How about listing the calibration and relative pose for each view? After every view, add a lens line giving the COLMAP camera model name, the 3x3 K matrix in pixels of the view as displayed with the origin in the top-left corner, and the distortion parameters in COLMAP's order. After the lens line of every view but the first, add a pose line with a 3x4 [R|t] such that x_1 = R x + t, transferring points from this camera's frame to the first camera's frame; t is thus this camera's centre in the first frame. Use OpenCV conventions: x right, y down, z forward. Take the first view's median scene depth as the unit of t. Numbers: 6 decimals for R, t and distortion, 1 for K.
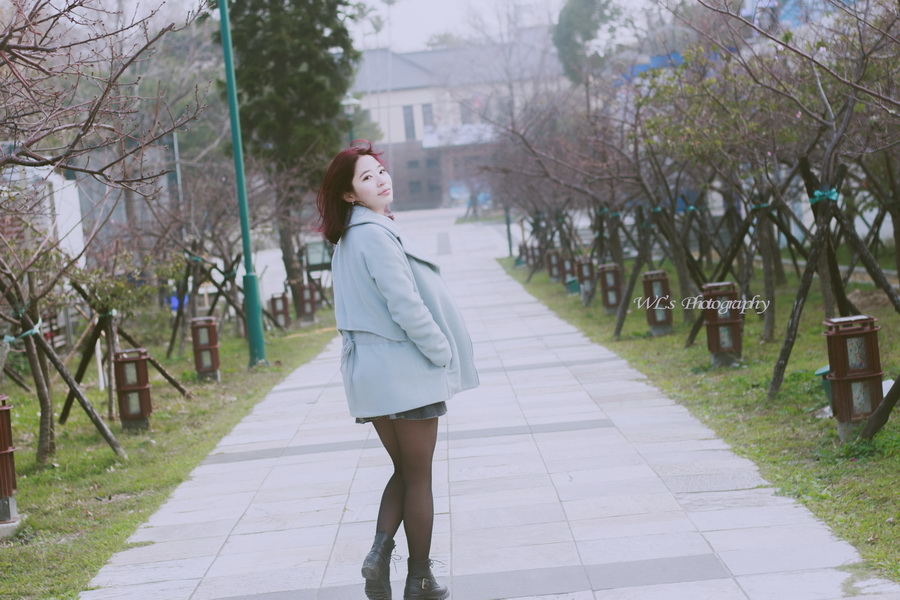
lens RADIAL K [[2080.9, 0, 450.0], [0, 2080.9, 300.0], [0, 0, 1]] dist [0.080638, 0.128657]
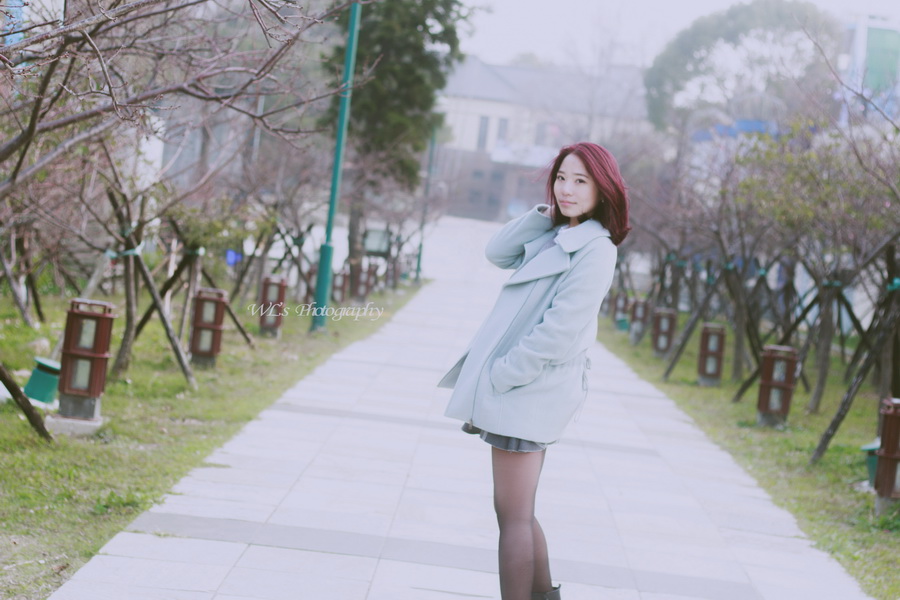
lens RADIAL K [[2077.6, 0, 449.7], [0, 2077.6, 329.0], [0, 0, 1]] dist [0.029286, 0.318087]
pose [[0.977105, 0.212259, -0.014528, -0.020912], [-0.212124, 0.977189, 0.010267, 0.008271], [0.016376, -0.006950, 0.999842, -0.041789]]
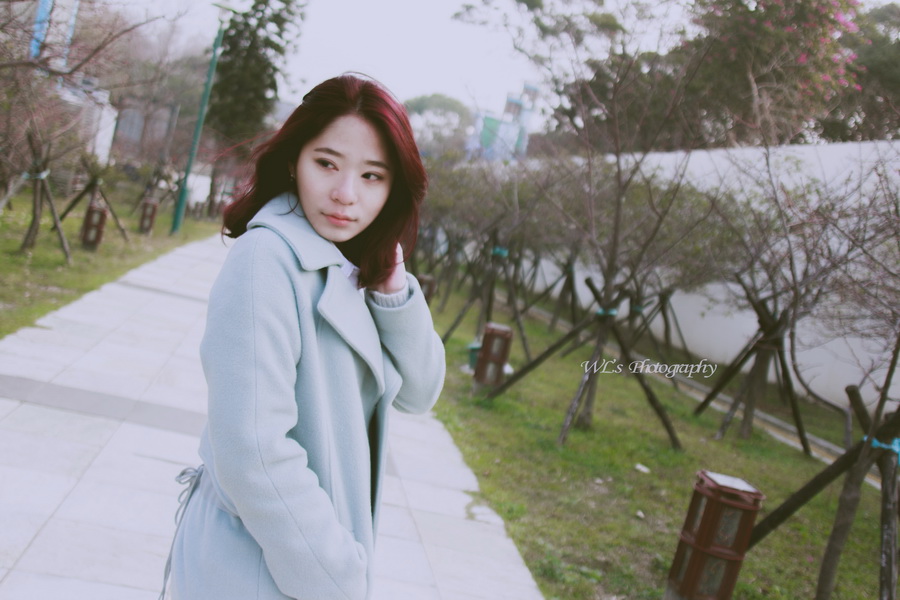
lens RADIAL K [[990.0, 0, 448.8], [0, 990.0, 275.7], [0, 0, 1]] dist [0.016353, 0.020872]
pose [[0.933080, 0.318662, 0.166781, 0.000120], [-0.321781, 0.946774, -0.008713, -0.007539], [-0.160681, -0.045537, 0.985955, 0.145011]]
